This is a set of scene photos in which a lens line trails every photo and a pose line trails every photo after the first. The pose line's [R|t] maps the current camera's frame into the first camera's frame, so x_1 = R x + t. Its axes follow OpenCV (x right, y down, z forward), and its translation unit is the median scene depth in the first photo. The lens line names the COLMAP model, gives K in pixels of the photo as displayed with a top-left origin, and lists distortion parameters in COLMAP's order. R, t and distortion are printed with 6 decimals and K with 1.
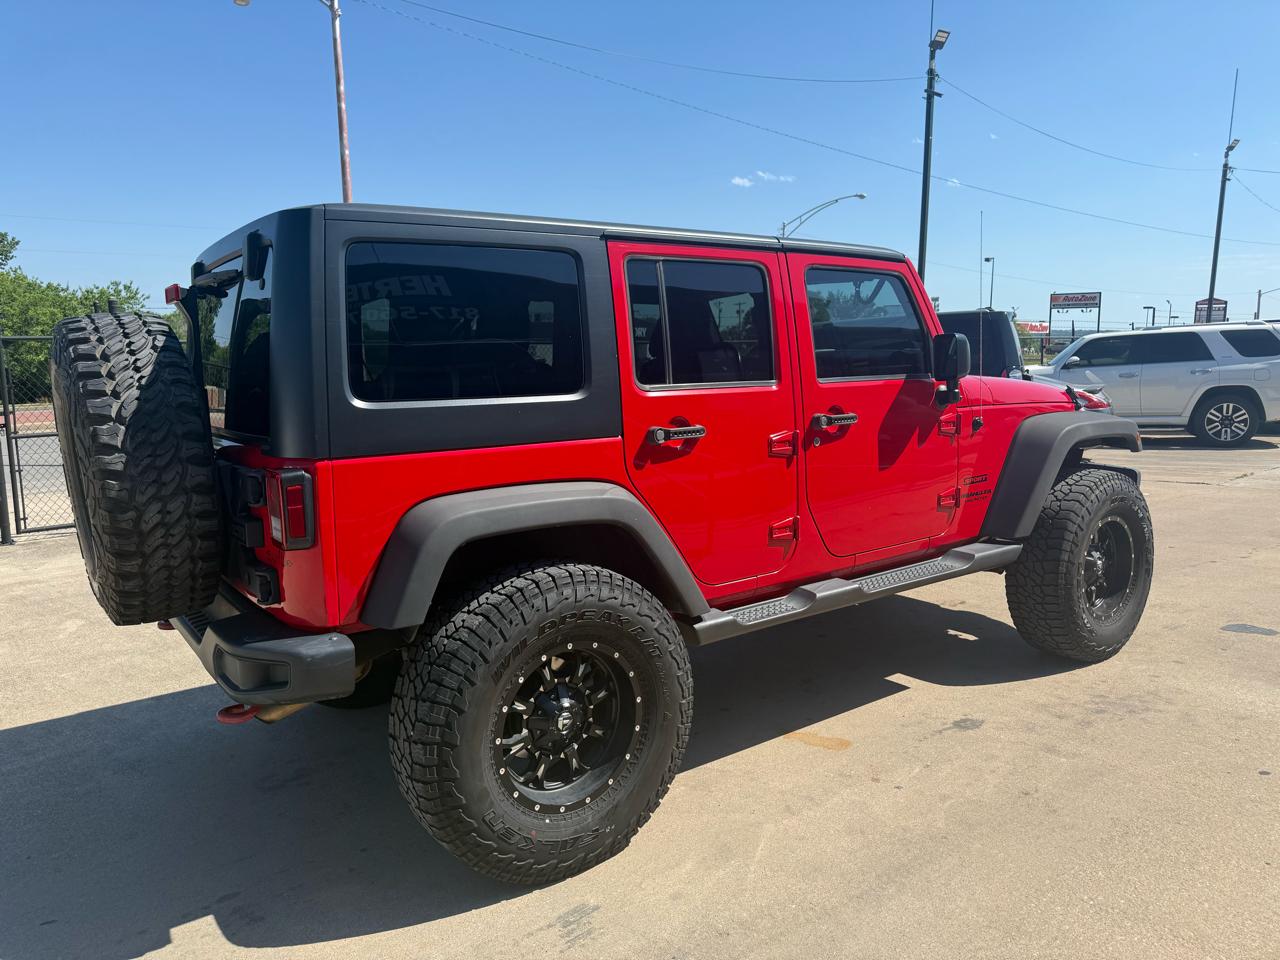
lens RADIAL K [[909.8, 0, 640.5], [0, 909.8, 474.2], [0, 0, 1]] dist [0.052577, -0.068935]
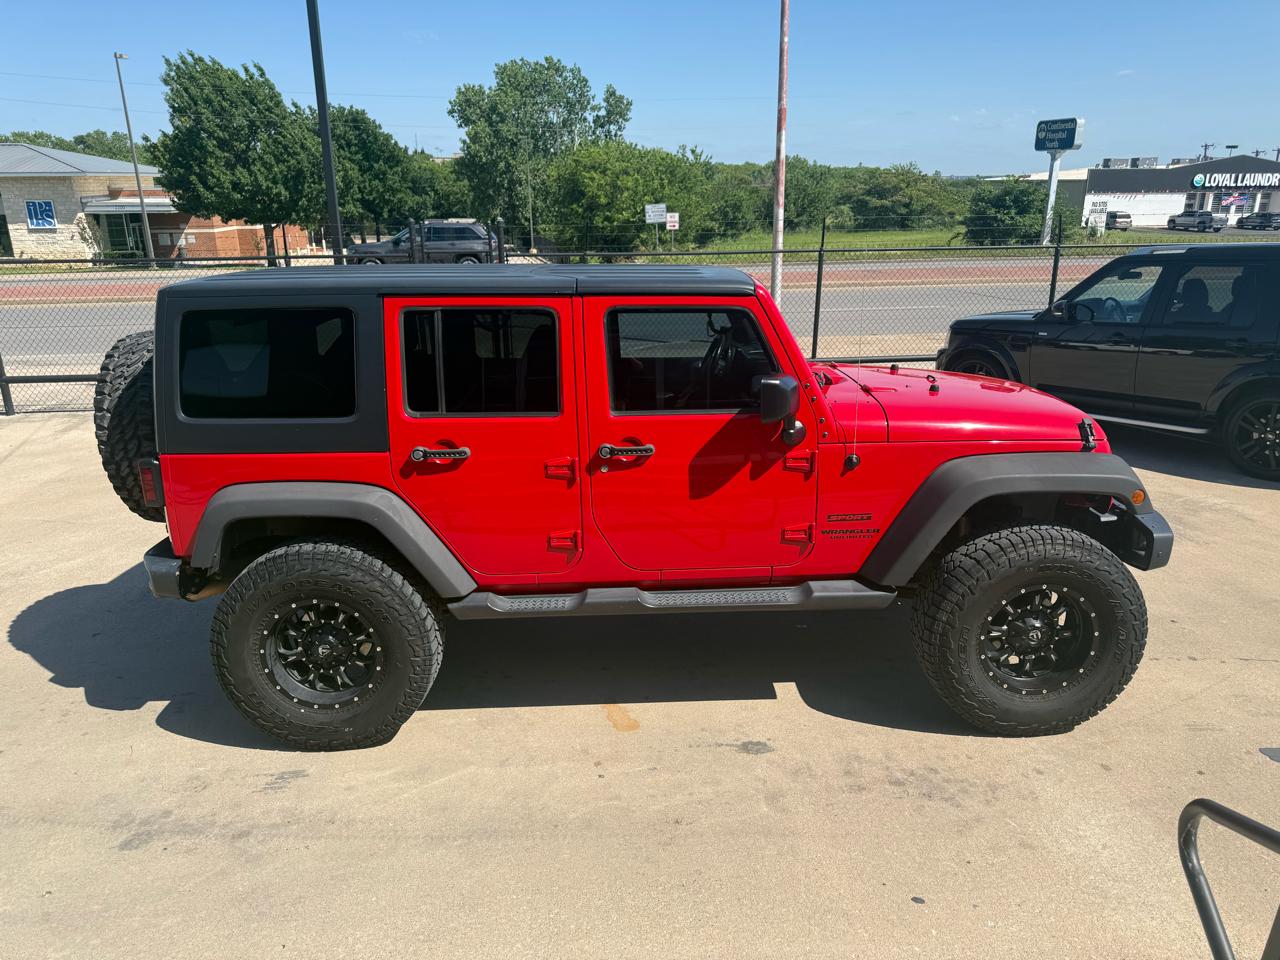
lens RADIAL K [[909.8, 0, 642.9], [0, 909.8, 478.3], [0, 0, 1]] dist [0.052577, -0.068935]
pose [[0.819700, 0.170821, -0.546729, 0.928800], [-0.078970, 0.979083, 0.187508, -0.259945], [0.567323, -0.110525, 0.816044, 0.131044]]
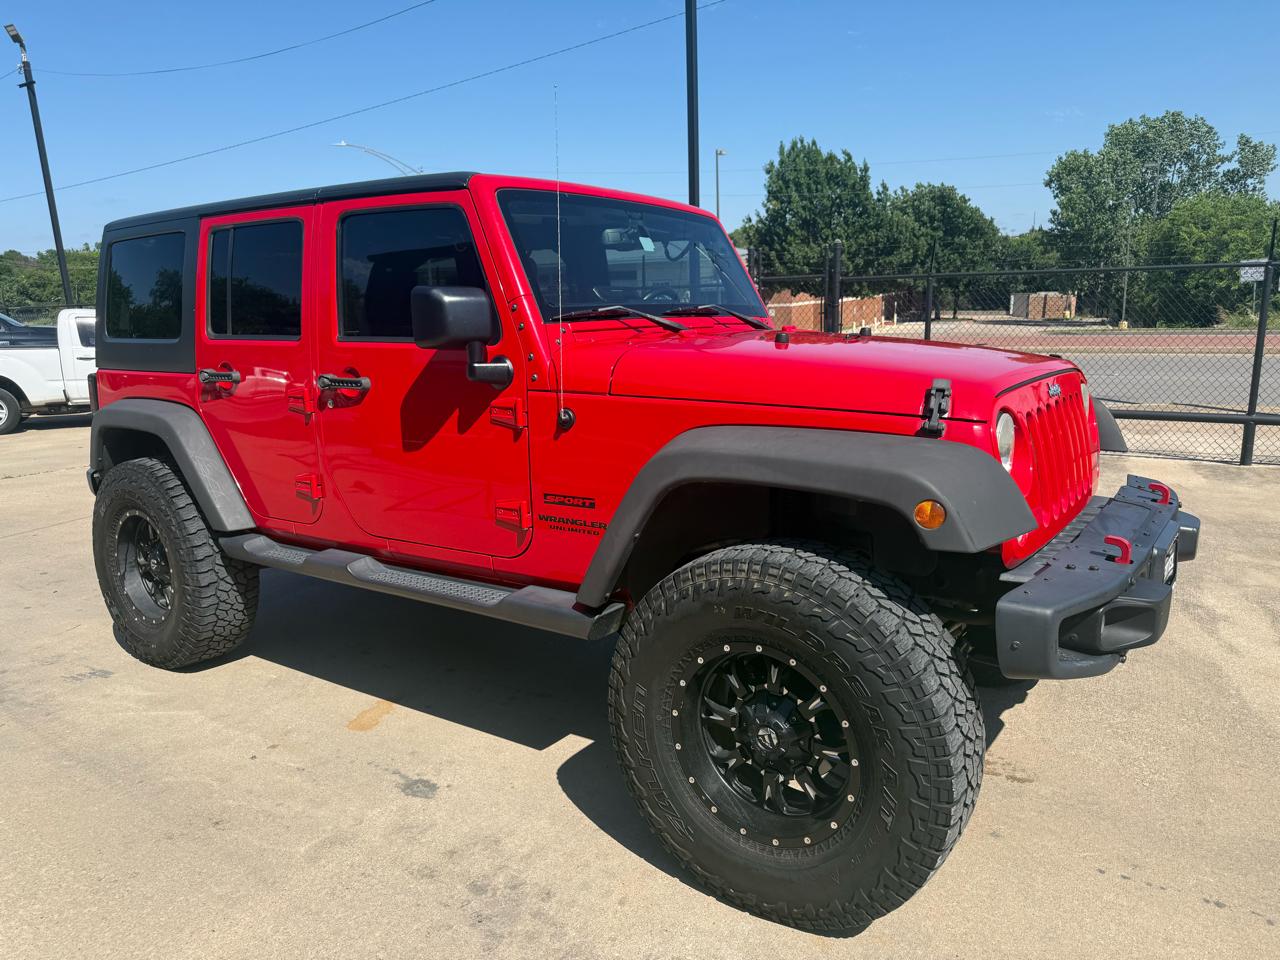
lens RADIAL K [[909.8, 0, 636.6], [0, 909.8, 480.9], [0, 0, 1]] dist [0.052577, -0.068935]
pose [[0.317925, 0.193904, -0.928076, 1.321226], [-0.108803, 0.979858, 0.167451, -0.167140], [0.941852, 0.047740, 0.332619, 1.086475]]
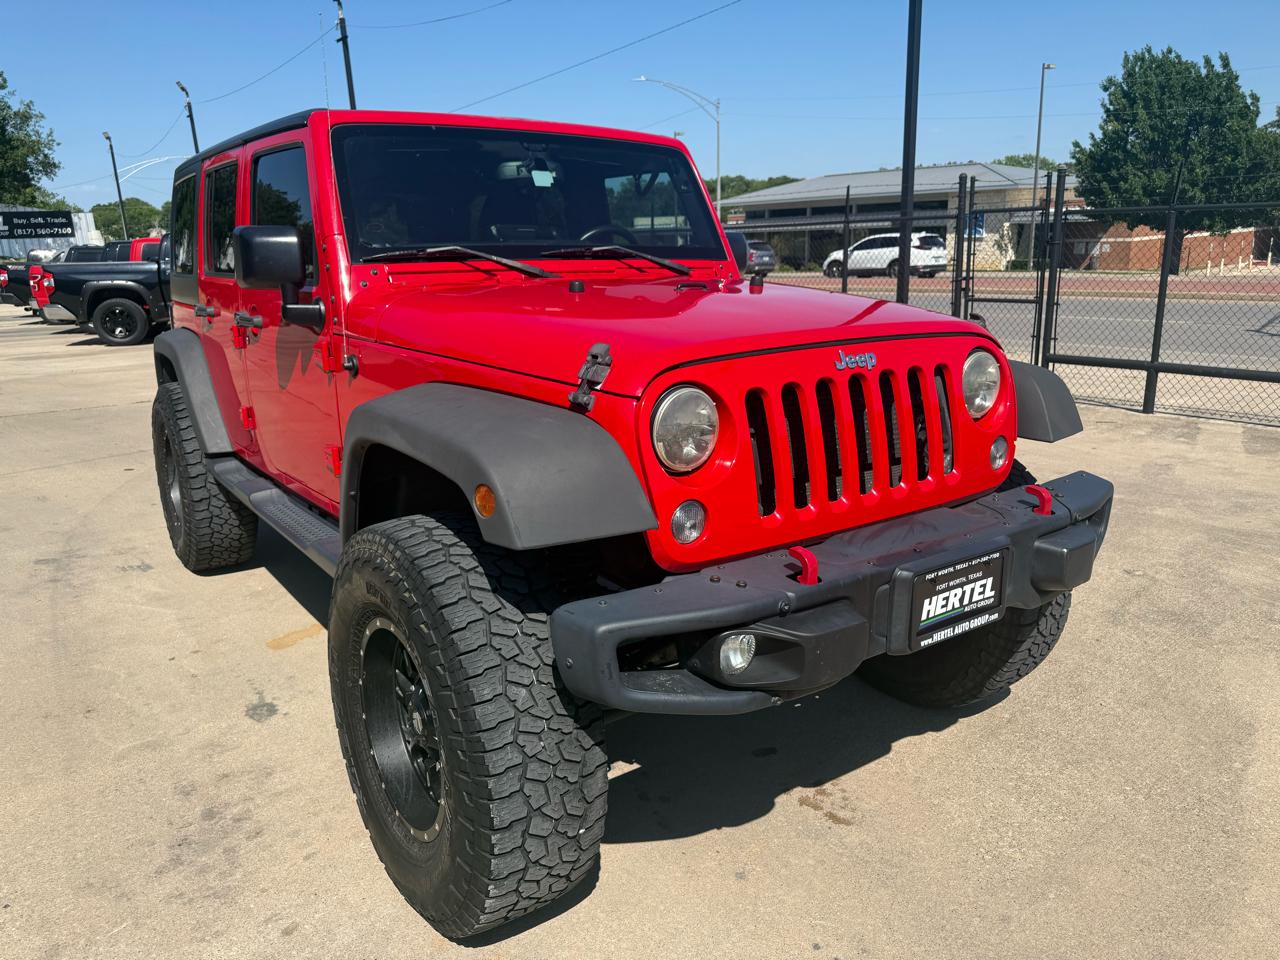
lens RADIAL K [[909.8, 0, 636.4], [0, 909.8, 479.1], [0, 0, 1]] dist [0.052577, -0.068935]
pose [[-0.012309, 0.267429, -0.963499, 1.322100], [-0.113092, 0.957017, 0.267074, -0.227578], [0.993508, 0.112252, 0.018464, 1.564444]]
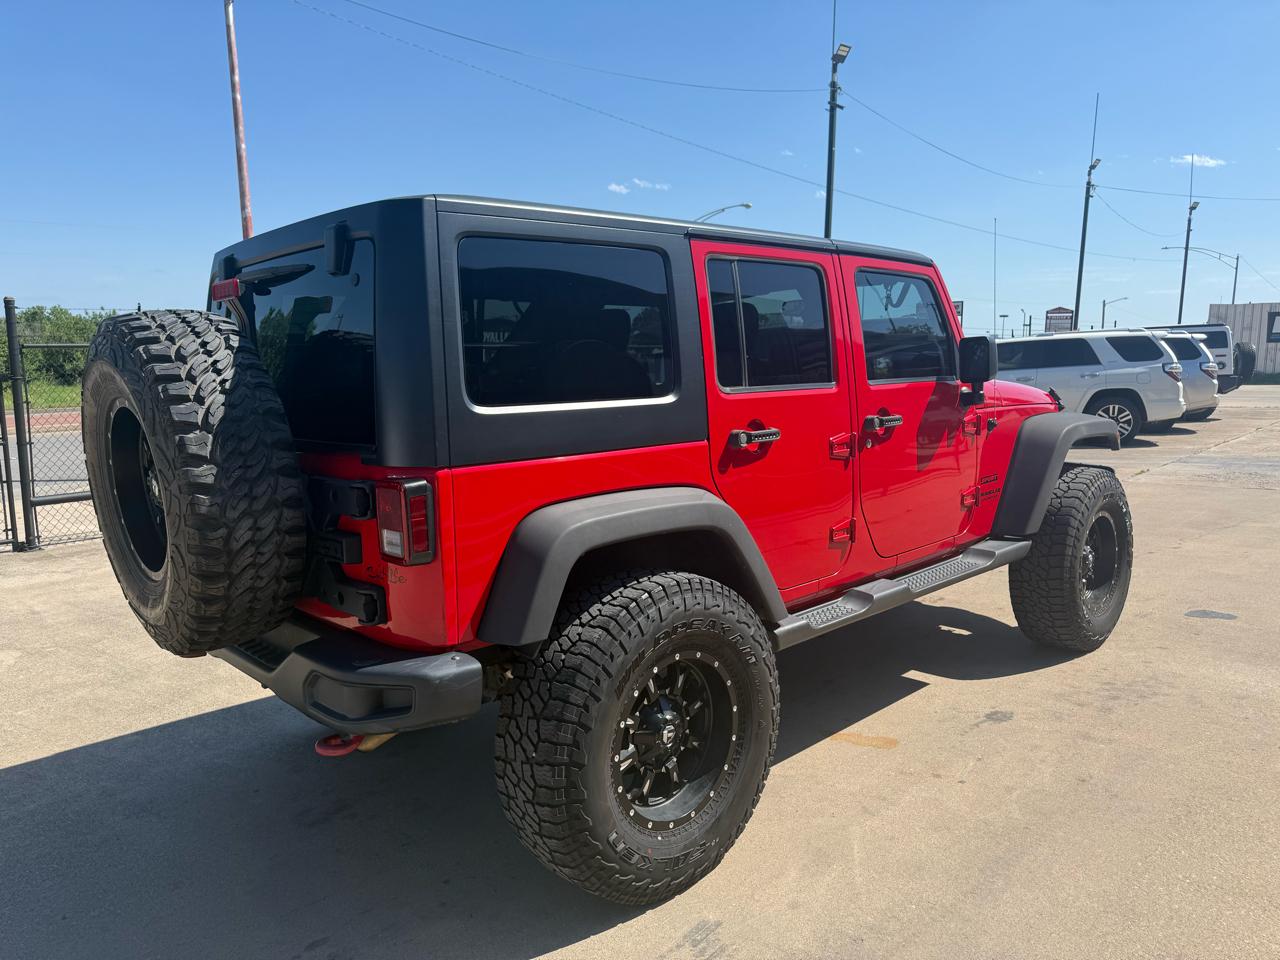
lens RADIAL K [[909.8, 0, 639.9], [0, 909.8, 485.7], [0, 0, 1]] dist [0.052577, -0.068935]
pose [[0.991718, -0.018522, 0.127092, -0.203968], [0.017817, 0.999819, 0.006684, -0.000346], [-0.127193, -0.004365, 0.991868, 0.038074]]
